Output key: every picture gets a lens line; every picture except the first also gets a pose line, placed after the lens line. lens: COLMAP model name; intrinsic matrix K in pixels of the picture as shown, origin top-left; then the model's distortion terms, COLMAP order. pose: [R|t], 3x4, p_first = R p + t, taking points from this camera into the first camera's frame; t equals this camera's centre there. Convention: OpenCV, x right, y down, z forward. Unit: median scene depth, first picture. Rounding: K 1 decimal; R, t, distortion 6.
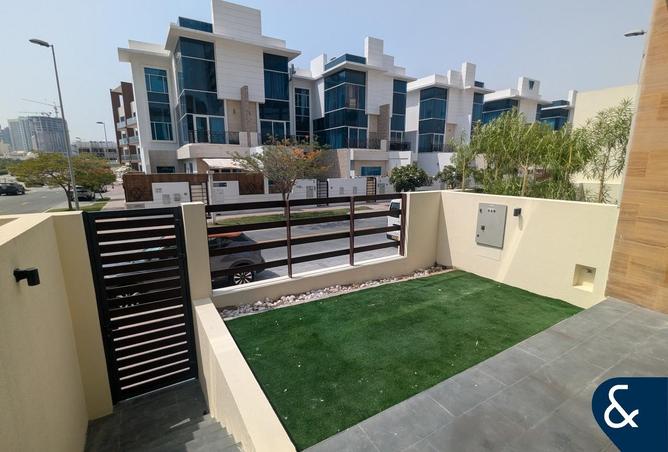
lens RADIAL K [[321.2, 0, 334.8], [0, 321.2, 228.2], [0, 0, 1]] dist [-0.002451, -0.000614]
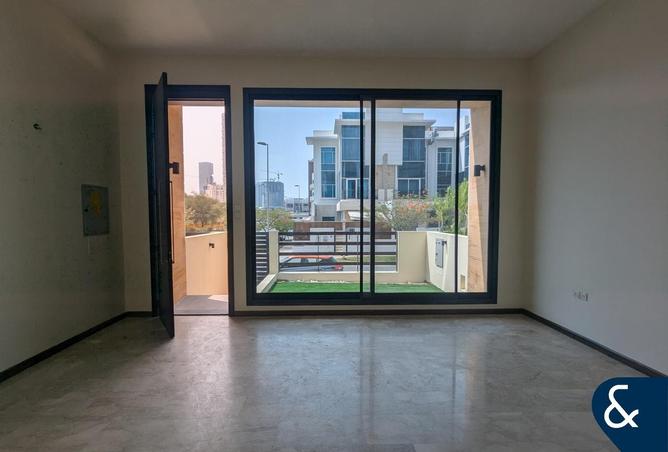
lens RADIAL K [[321.2, 0, 333.8], [0, 321.2, 227.3], [0, 0, 1]] dist [-0.002451, -0.000614]
pose [[0.864064, 0.015713, -0.503137, 0.169828], [-0.095391, 0.986513, -0.133011, 0.025869], [0.494261, 0.162925, 0.853909, -0.118315]]
